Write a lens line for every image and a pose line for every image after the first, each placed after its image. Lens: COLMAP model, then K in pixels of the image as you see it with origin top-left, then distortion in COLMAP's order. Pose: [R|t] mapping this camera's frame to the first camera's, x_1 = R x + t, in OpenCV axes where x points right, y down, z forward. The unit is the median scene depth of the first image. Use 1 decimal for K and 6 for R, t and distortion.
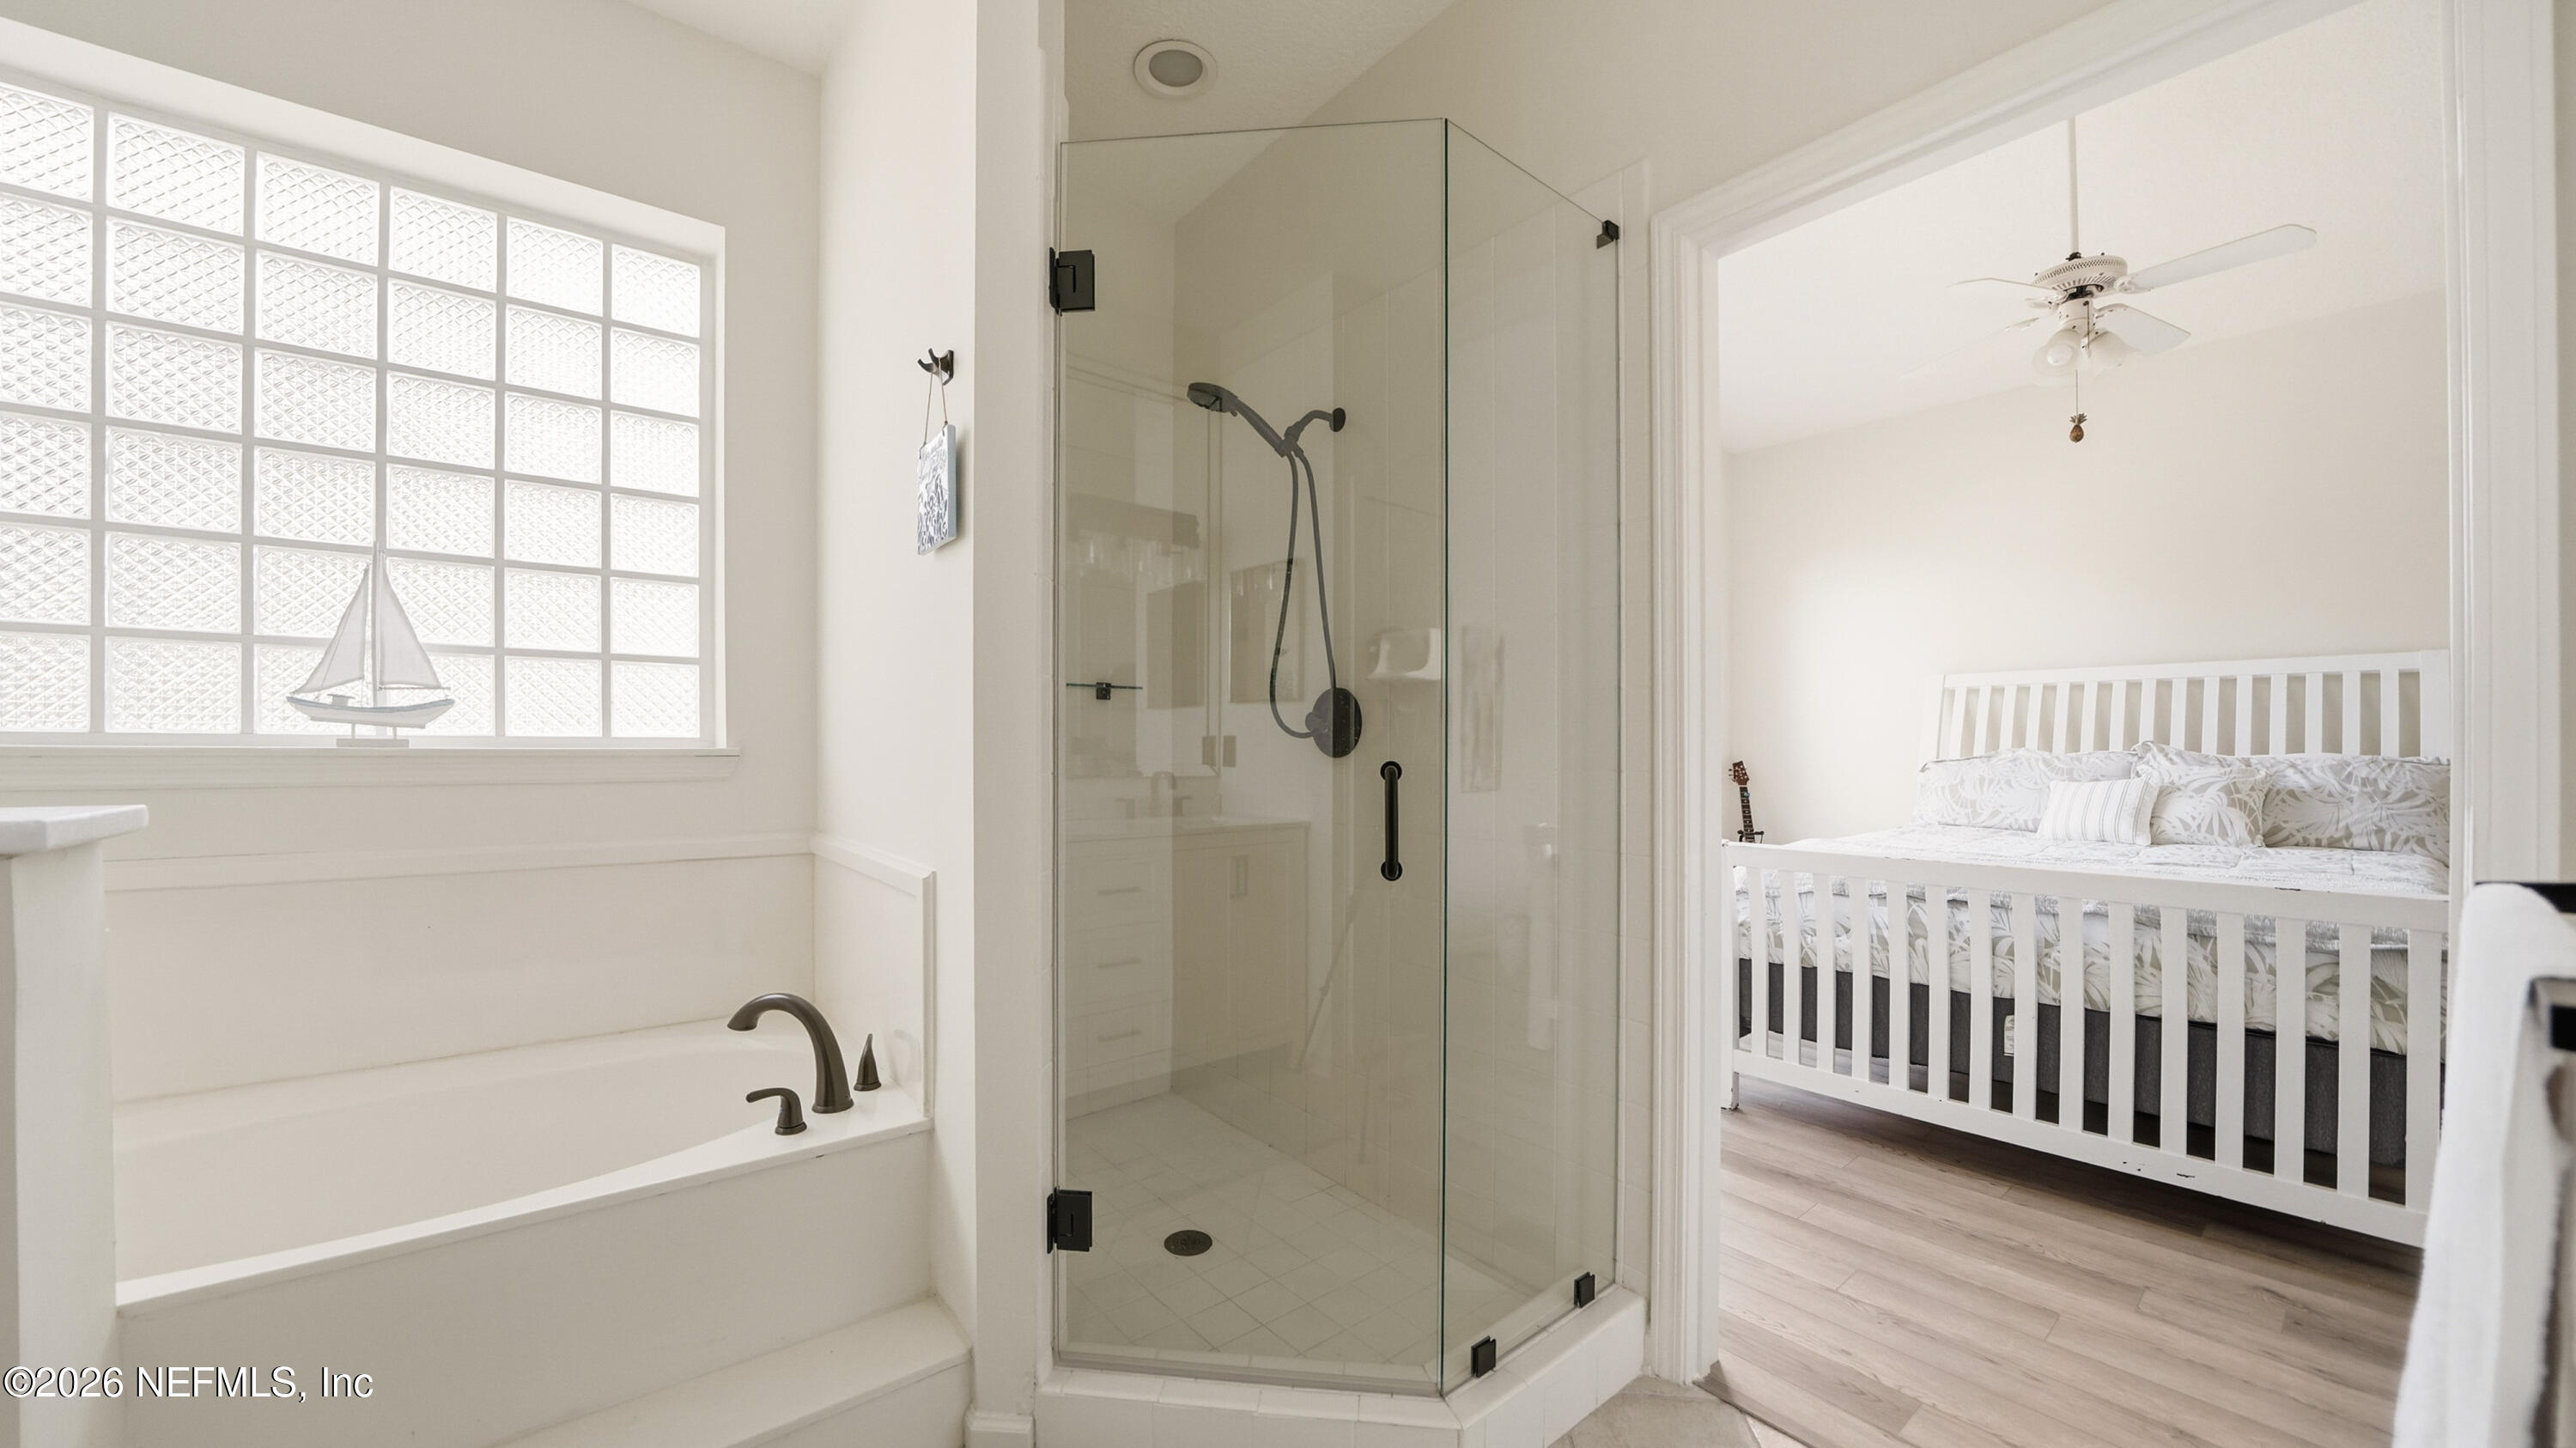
lens RADIAL K [[909.7, 0, 1284.8], [0, 909.7, 729.6], [0, 0, 1]] dist [-0.019755, 0.000293]
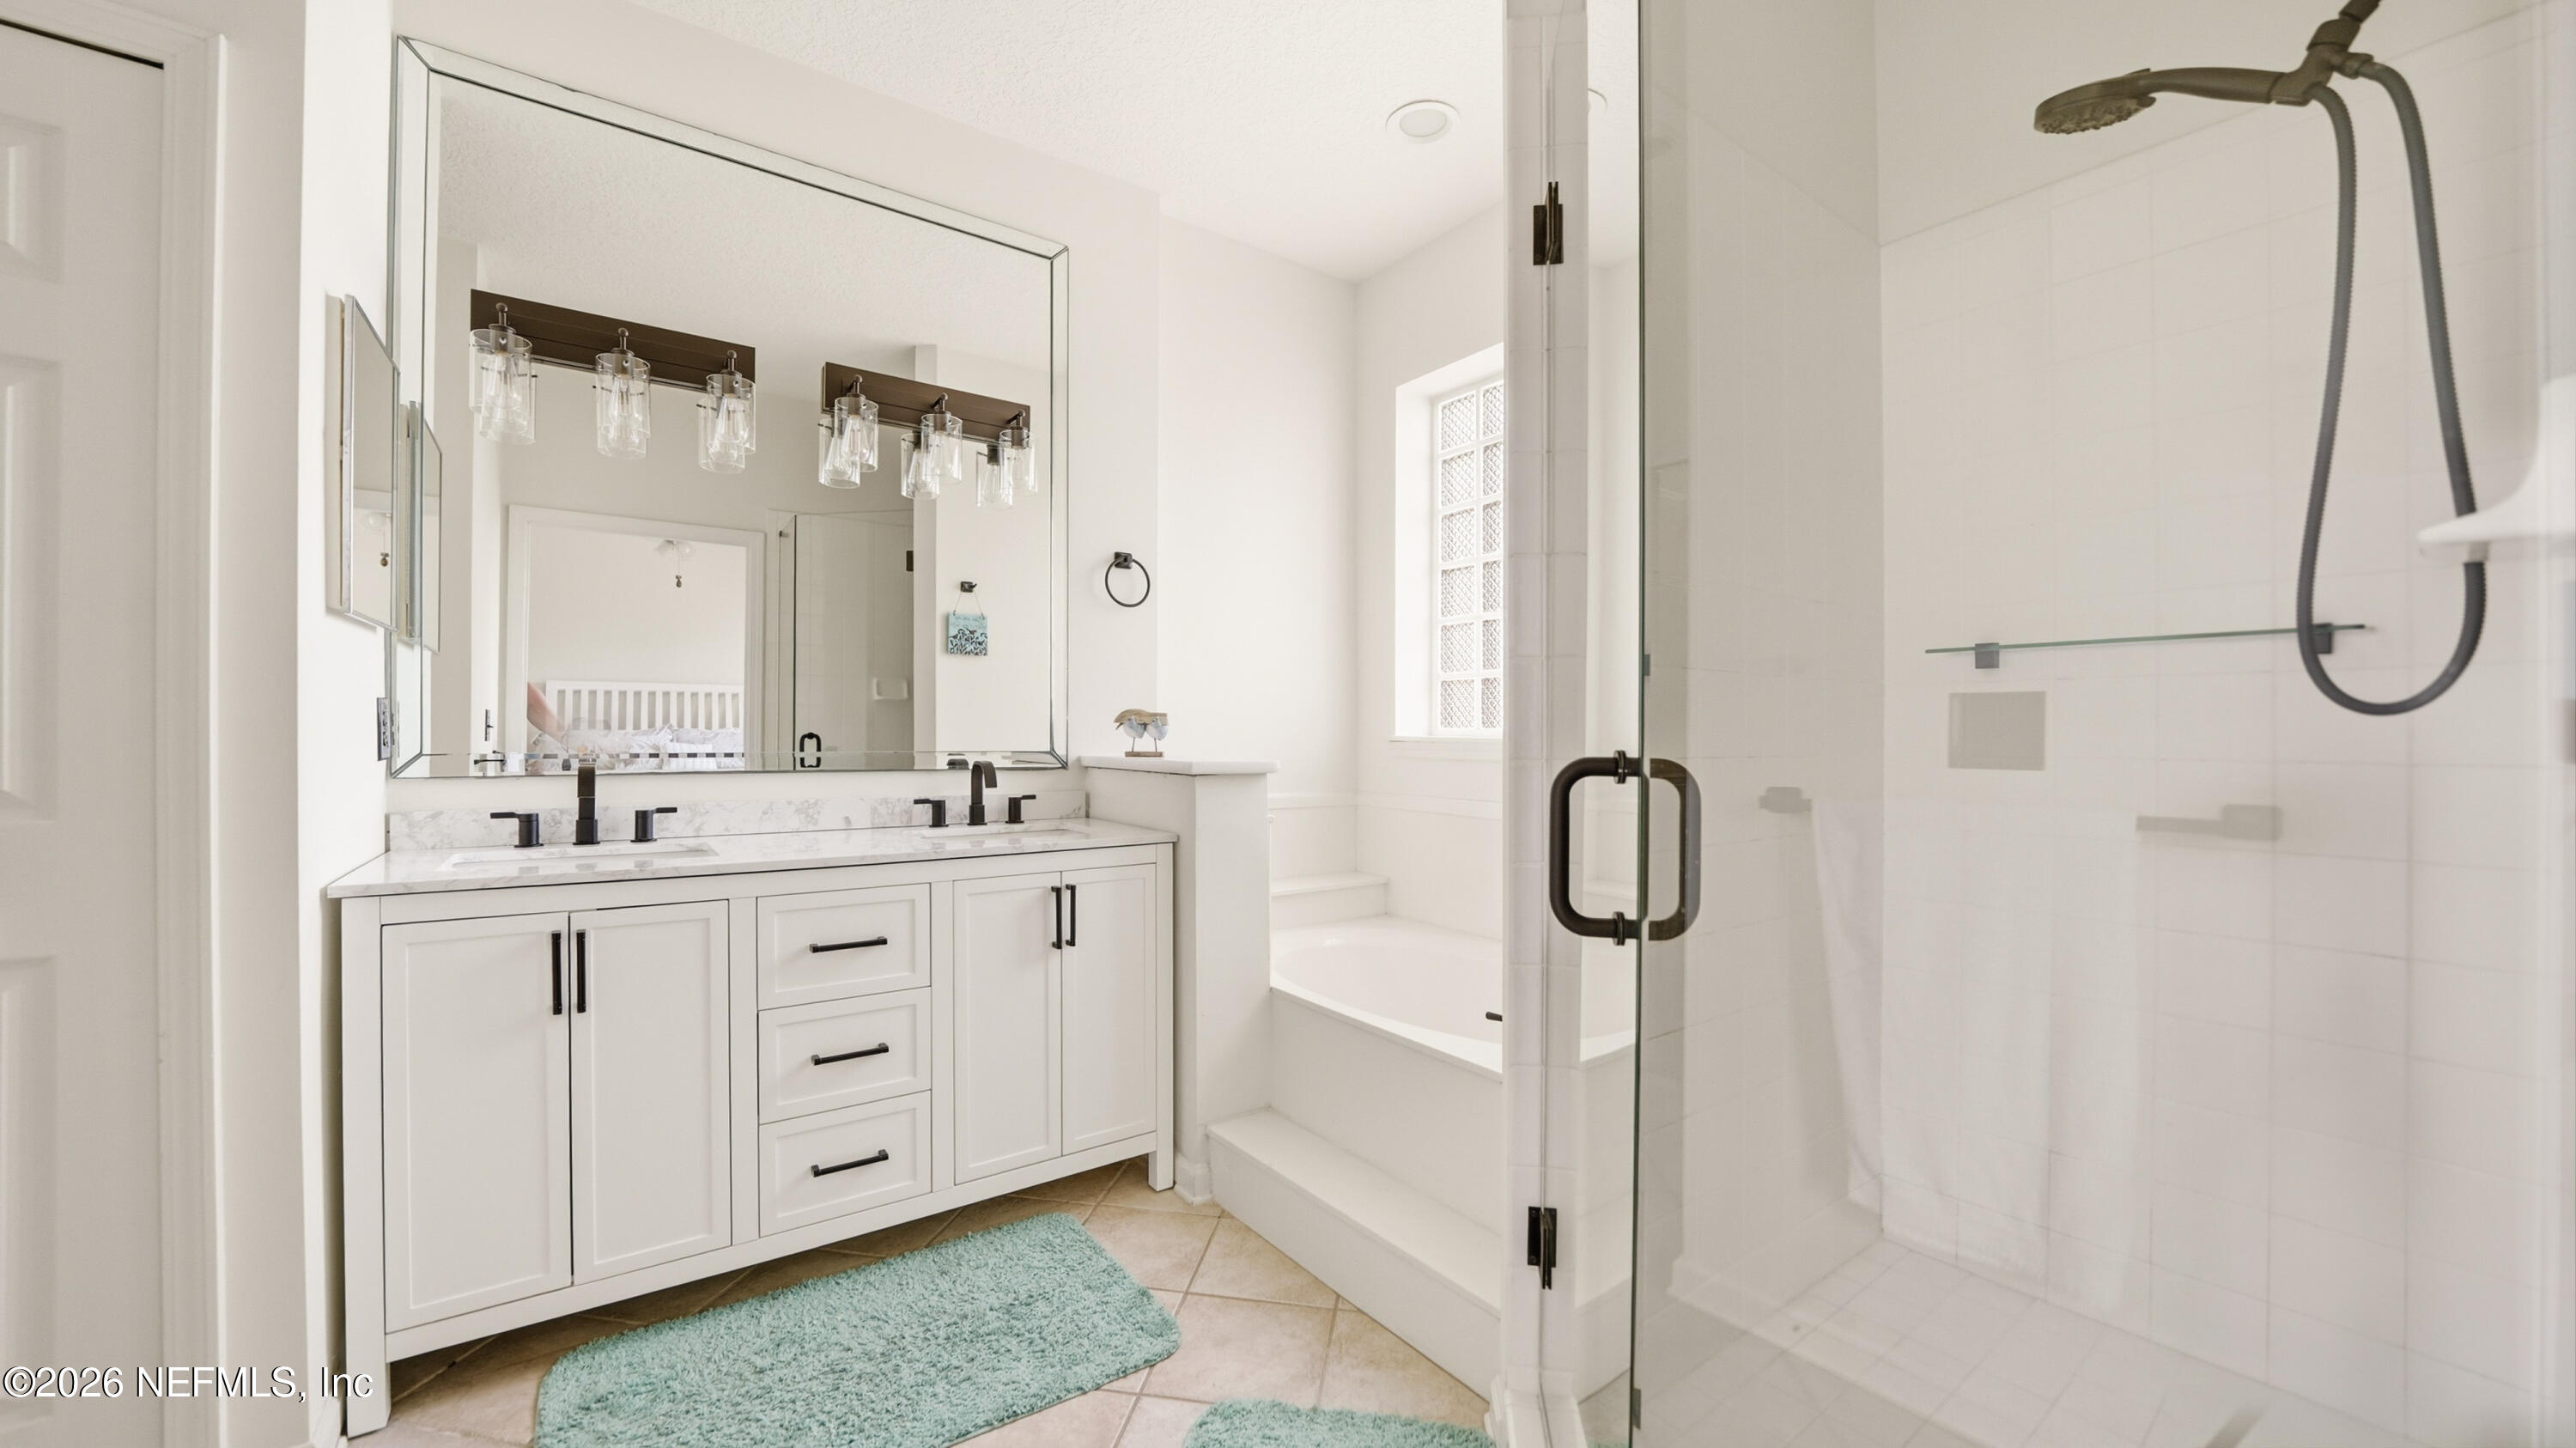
lens RADIAL K [[909.7, 0, 1284.8], [0, 909.7, 729.6], [0, 0, 1]] dist [-0.019755, 0.000293]
pose [[-0.037724, -0.006520, -0.999267, 0.702862], [0.017086, 0.999828, -0.007169, 0.010768], [0.999142, -0.017344, -0.037606, 0.785664]]
